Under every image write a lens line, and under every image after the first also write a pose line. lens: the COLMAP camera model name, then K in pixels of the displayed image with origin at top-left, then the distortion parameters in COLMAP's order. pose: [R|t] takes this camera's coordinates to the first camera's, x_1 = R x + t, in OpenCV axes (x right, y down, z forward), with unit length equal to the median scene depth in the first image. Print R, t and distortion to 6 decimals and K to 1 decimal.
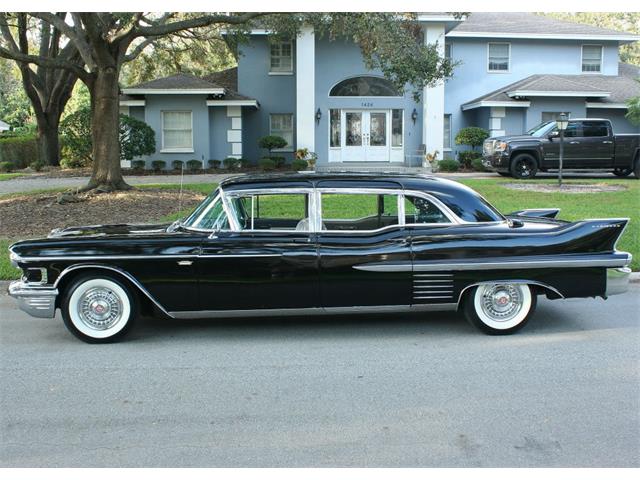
lens RADIAL K [[692.9, 0, 320.0], [0, 692.9, 240.0], [0, 0, 1]] dist [-0.101248, -0.004687]
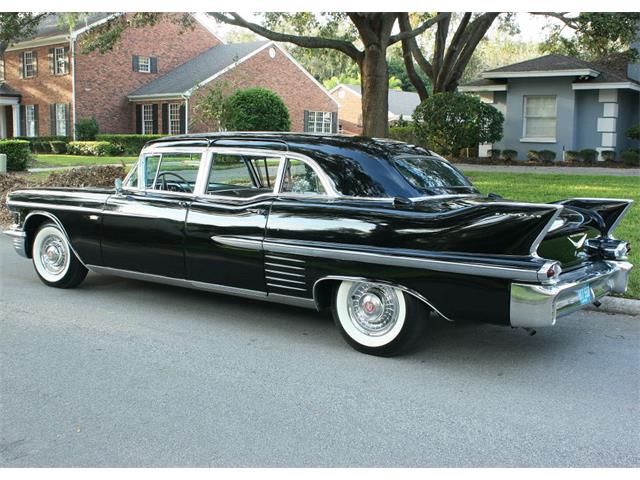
lens RADIAL K [[727.7, 0, 320.0], [0, 727.7, 240.0], [0, 0, 1]] dist [-0.083830, 0.001234]
pose [[0.770264, 0.097806, -0.630181, 0.220742], [-0.101334, 0.994386, 0.030472, 0.000165], [0.629623, 0.040388, 0.775850, 0.117834]]
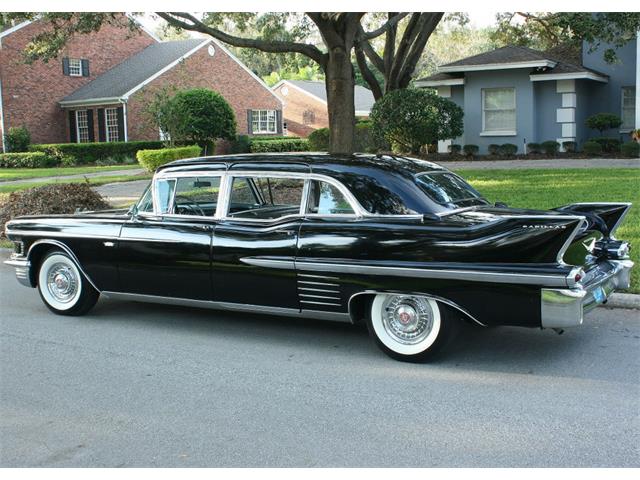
lens RADIAL K [[770.4, 0, 330.1], [0, 770.4, 239.6], [0, 0, 1]] dist [-0.071520, 0.007798]
pose [[0.827805, 0.053930, -0.558418, 0.212537], [-0.050582, 0.998490, 0.021448, -0.004145], [0.558732, 0.010491, 0.829282, 0.074839]]
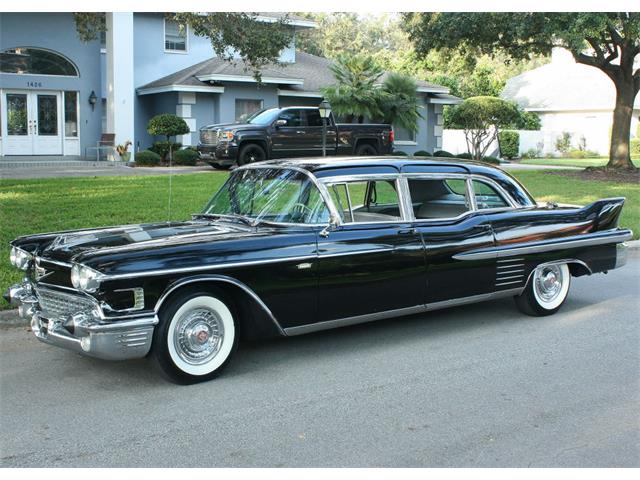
lens RADIAL K [[806.8, 0, 320.0], [0, 806.8, 240.0], [0, 0, 1]] dist [-0.096522, 0.012494]
pose [[0.838372, -0.055147, 0.542301, -0.209758], [0.061358, 0.998094, 0.006640, -0.000666], [-0.541634, 0.027708, 0.840158, 0.058024]]
